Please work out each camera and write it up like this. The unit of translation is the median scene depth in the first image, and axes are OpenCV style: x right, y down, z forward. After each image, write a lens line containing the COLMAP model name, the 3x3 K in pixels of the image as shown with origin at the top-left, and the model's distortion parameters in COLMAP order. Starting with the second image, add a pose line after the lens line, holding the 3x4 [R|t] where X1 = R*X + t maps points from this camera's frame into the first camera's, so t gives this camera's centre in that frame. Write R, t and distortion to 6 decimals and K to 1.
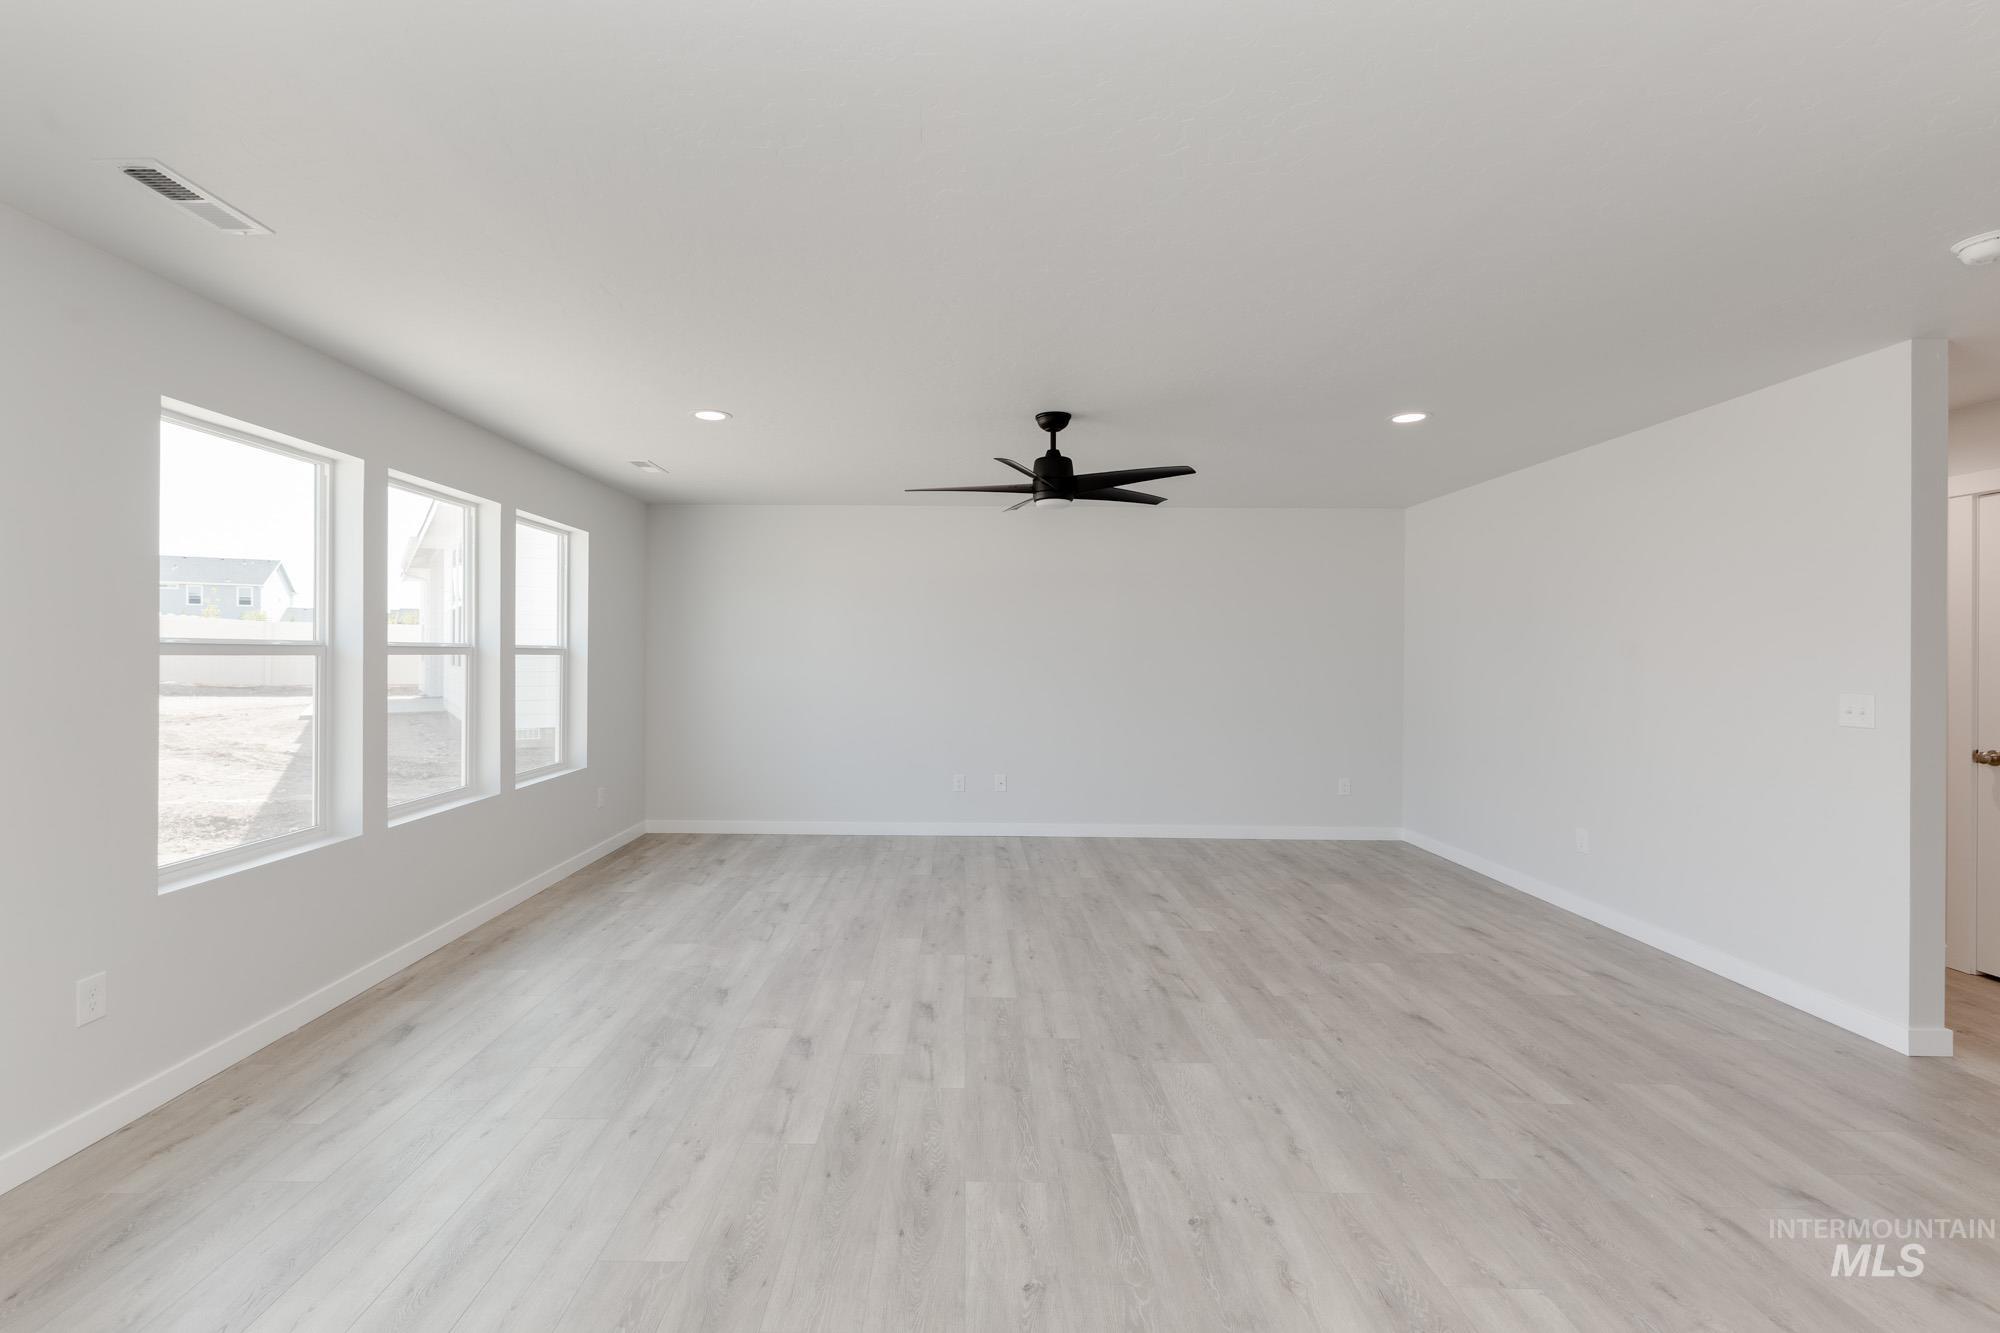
lens RADIAL K [[873.1, 0, 1000.0], [0, 873.1, 666.5], [0, 0, 1]] dist [0.012072, -0.000771]
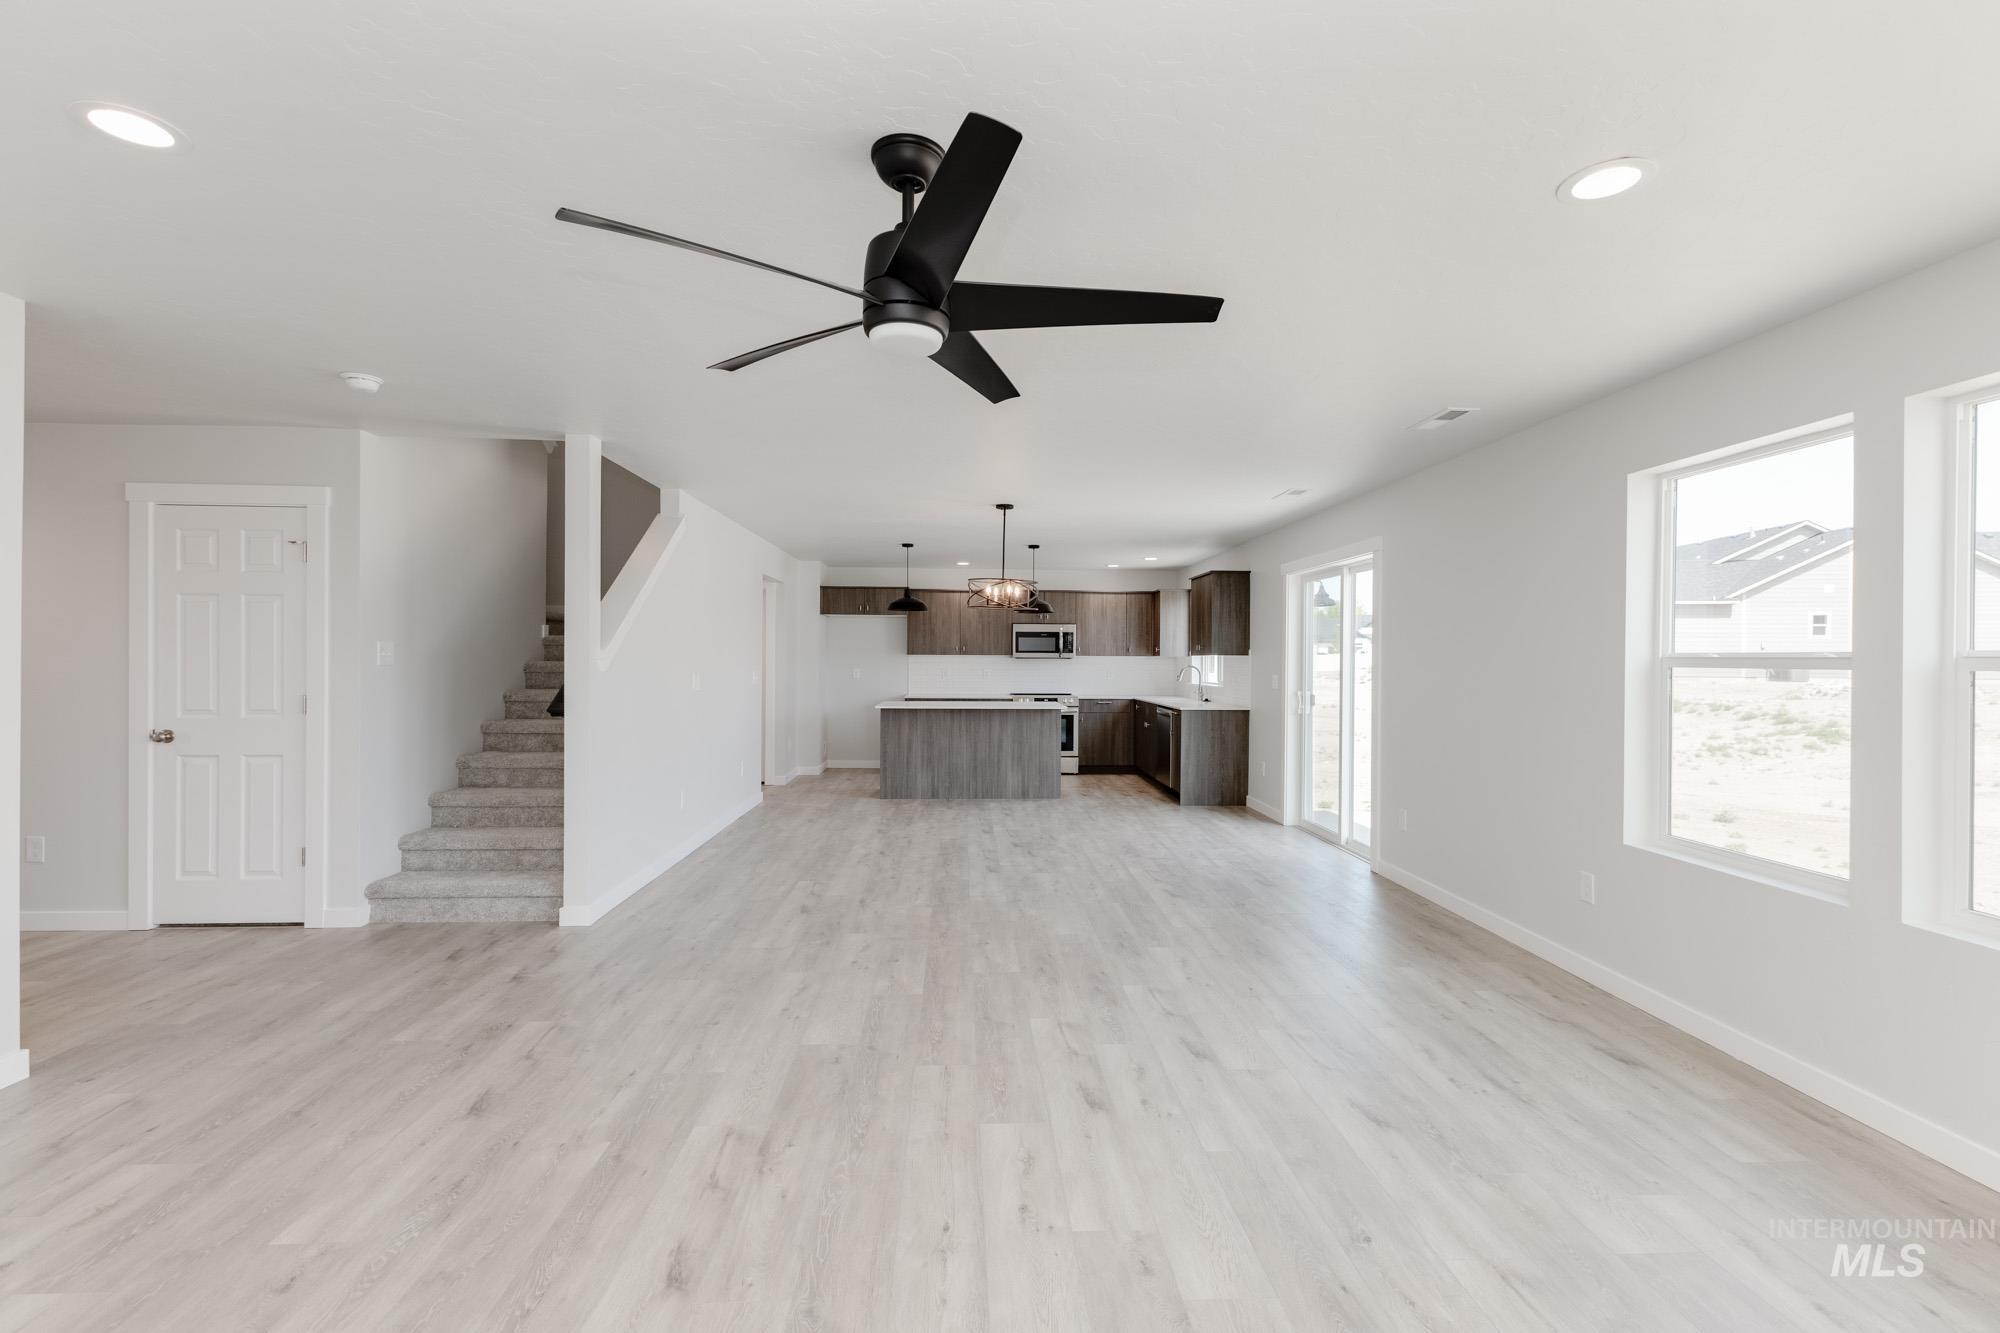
lens RADIAL K [[856.2, 0, 989.7], [0, 856.2, 660.6], [0, 0, 1]] dist [0.012816, -0.000539]
pose [[-0.999920, -0.012212, 0.003140, 0.013213], [-0.012155, 0.999771, 0.017612, -0.024260], [-0.003355, 0.017572, -0.999840, 1.654099]]
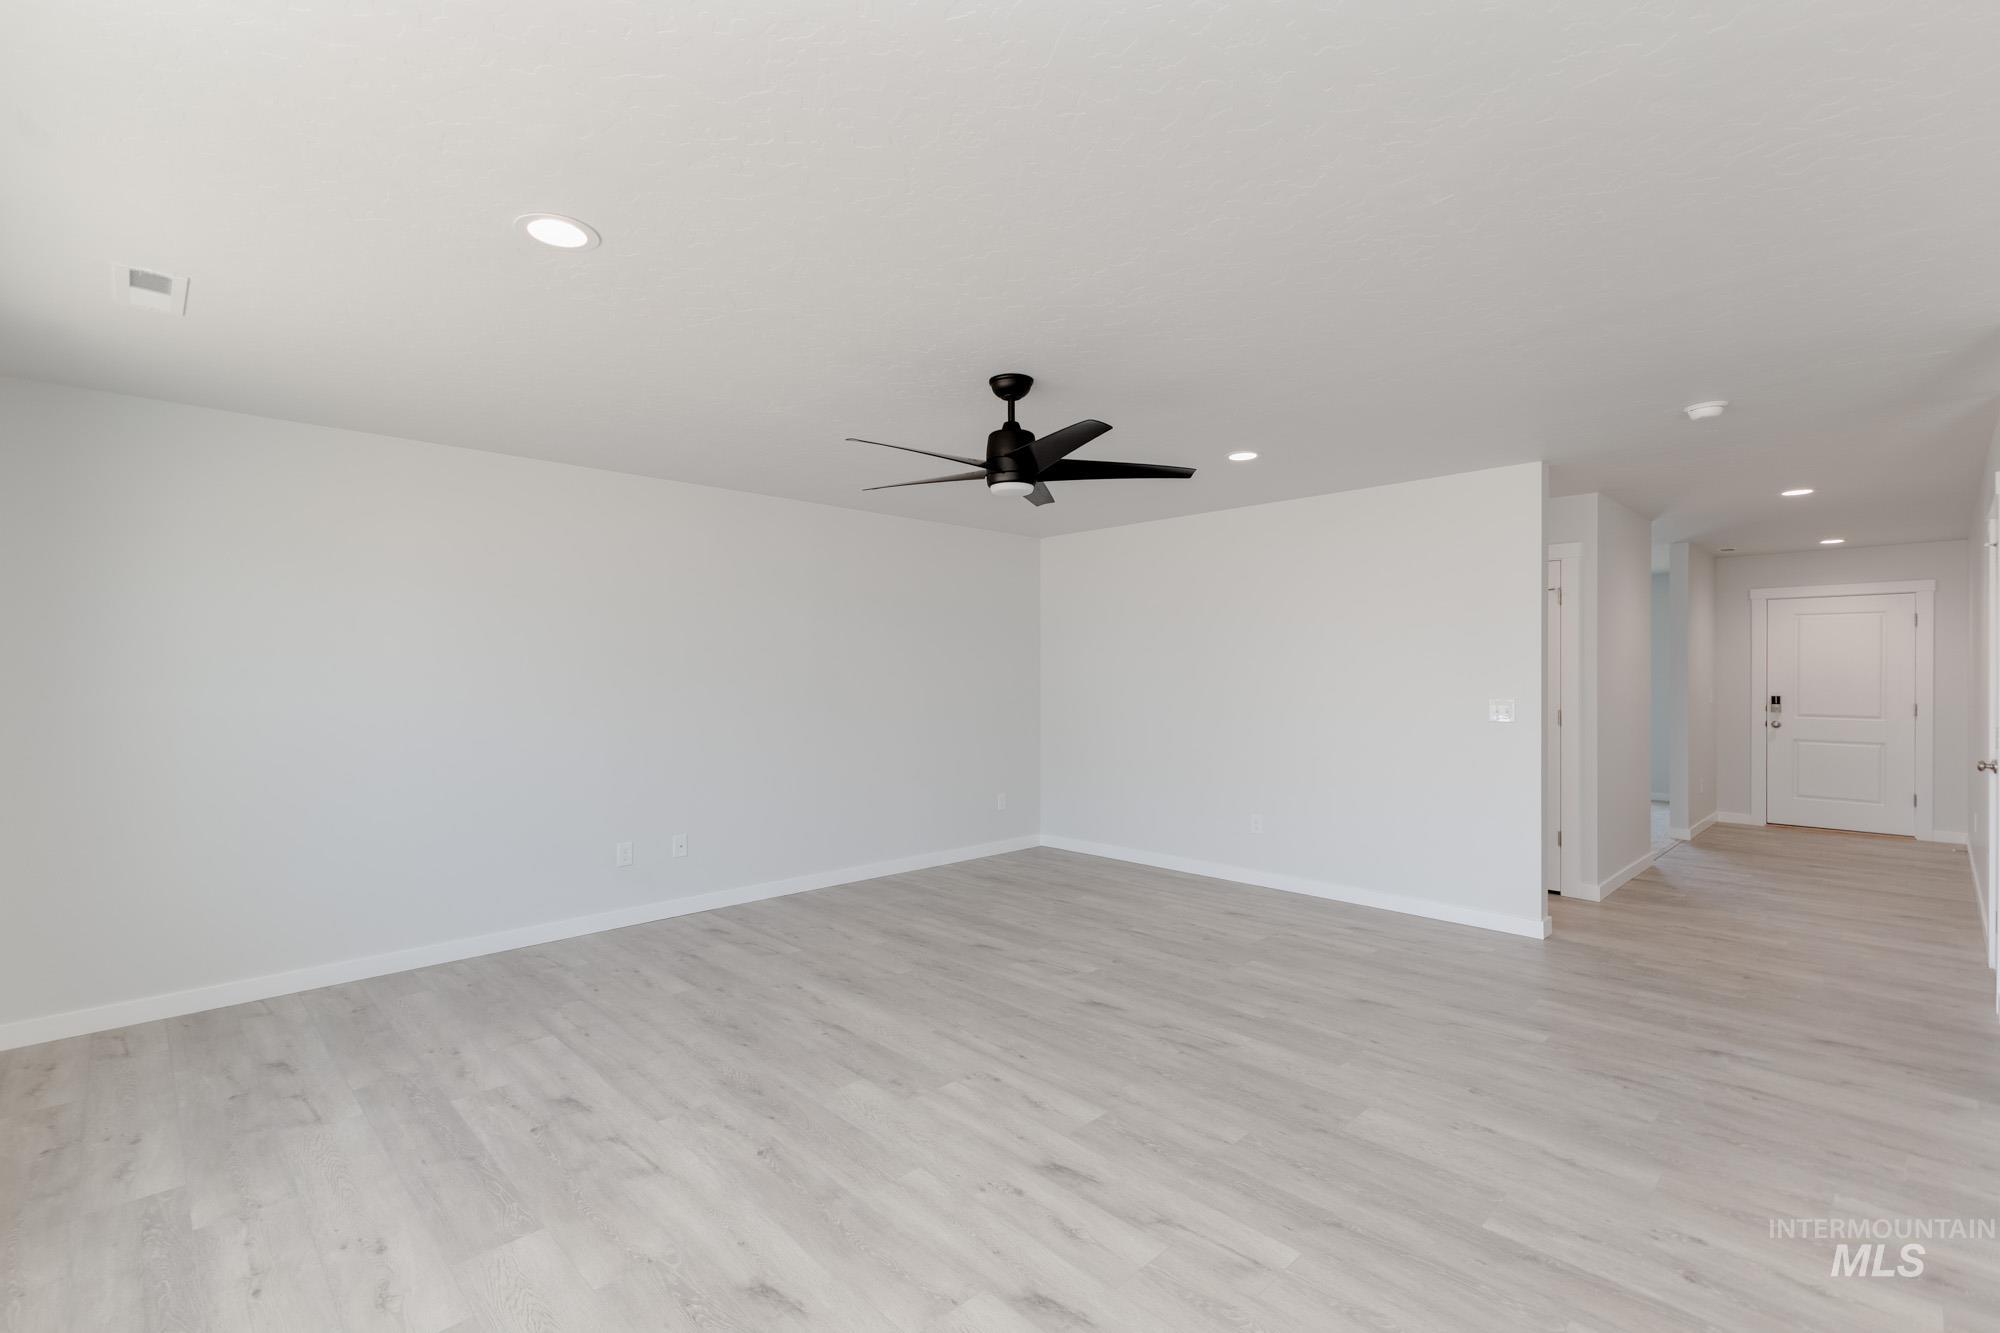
lens RADIAL K [[862.8, 0, 1000.0], [0, 862.8, 666.5], [0, 0, 1]] dist [0.016279, -0.000268]
pose [[0.731448, 0.000264, 0.681897, -0.558560], [0.015081, 0.999749, -0.016564, -0.007959], [-0.681730, 0.022400, 0.731261, 0.471838]]
